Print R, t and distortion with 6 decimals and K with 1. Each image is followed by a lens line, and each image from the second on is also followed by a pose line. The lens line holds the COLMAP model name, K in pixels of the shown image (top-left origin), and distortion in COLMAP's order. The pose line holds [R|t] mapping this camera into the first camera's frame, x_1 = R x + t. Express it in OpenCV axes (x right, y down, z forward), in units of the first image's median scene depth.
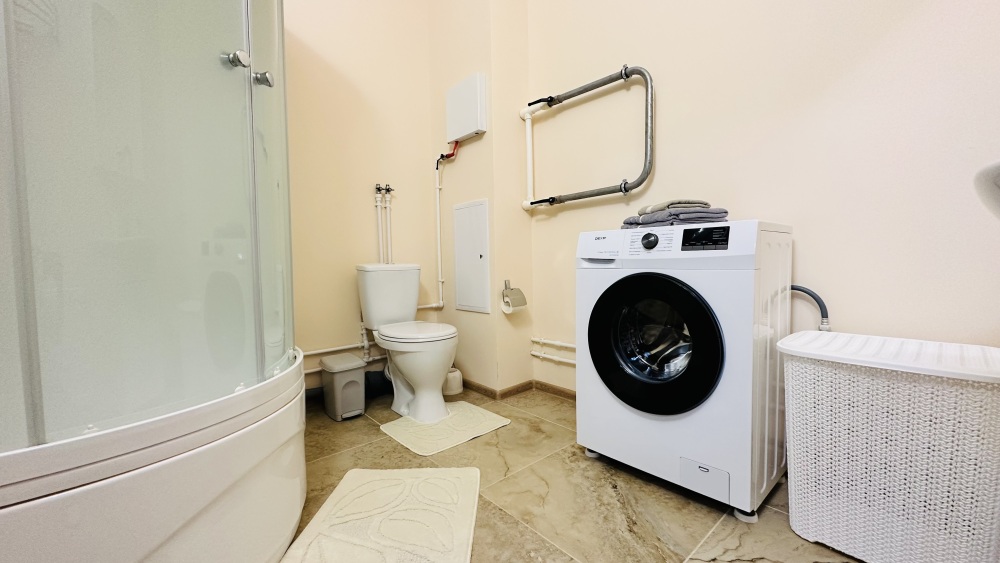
lens RADIAL K [[395.7, 0, 500.0], [0, 395.7, 281.5], [0, 0, 1]] dist [-0.001547, -0.000138]
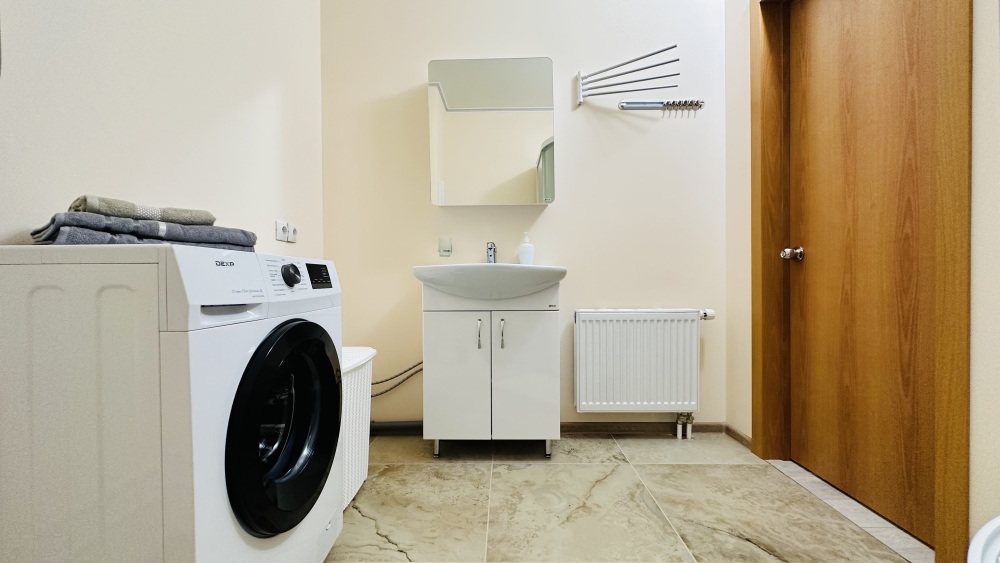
lens RADIAL K [[395.7, 0, 500.0], [0, 395.7, 281.5], [0, 0, 1]] dist [-0.001547, -0.000138]
pose [[-0.736468, 0.016656, 0.676267, -0.234060], [0.057258, 0.997644, 0.037785, -0.059319], [-0.674045, 0.066549, -0.735687, 0.782346]]
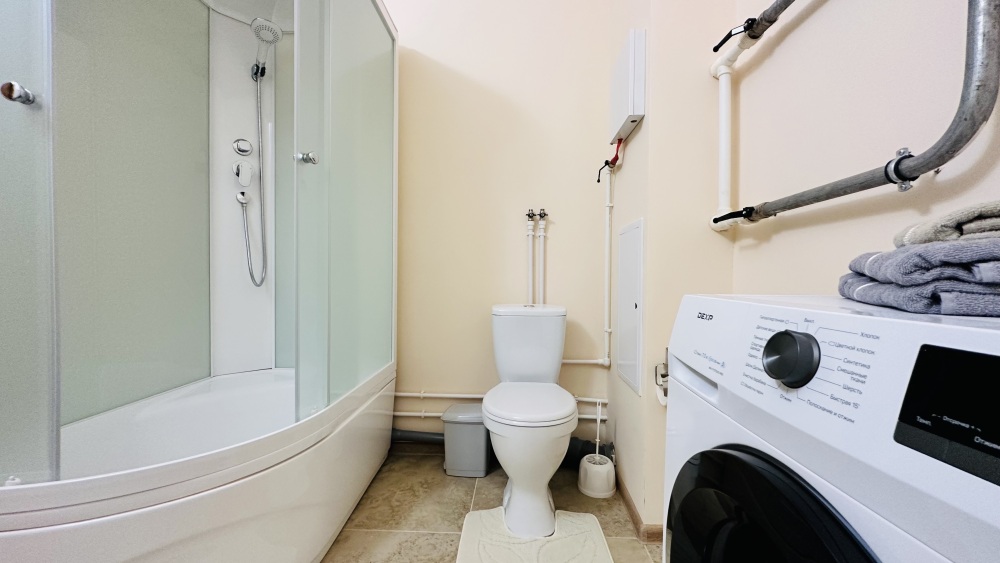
lens RADIAL K [[395.7, 0, 500.0], [0, 395.7, 281.5], [0, 0, 1]] dist [-0.001547, -0.000138]
pose [[0.721447, 0.033145, -0.691676, 0.260184], [-0.058235, 0.998219, -0.012908, -0.087668], [0.690017, 0.049592, 0.722093, 0.394644]]
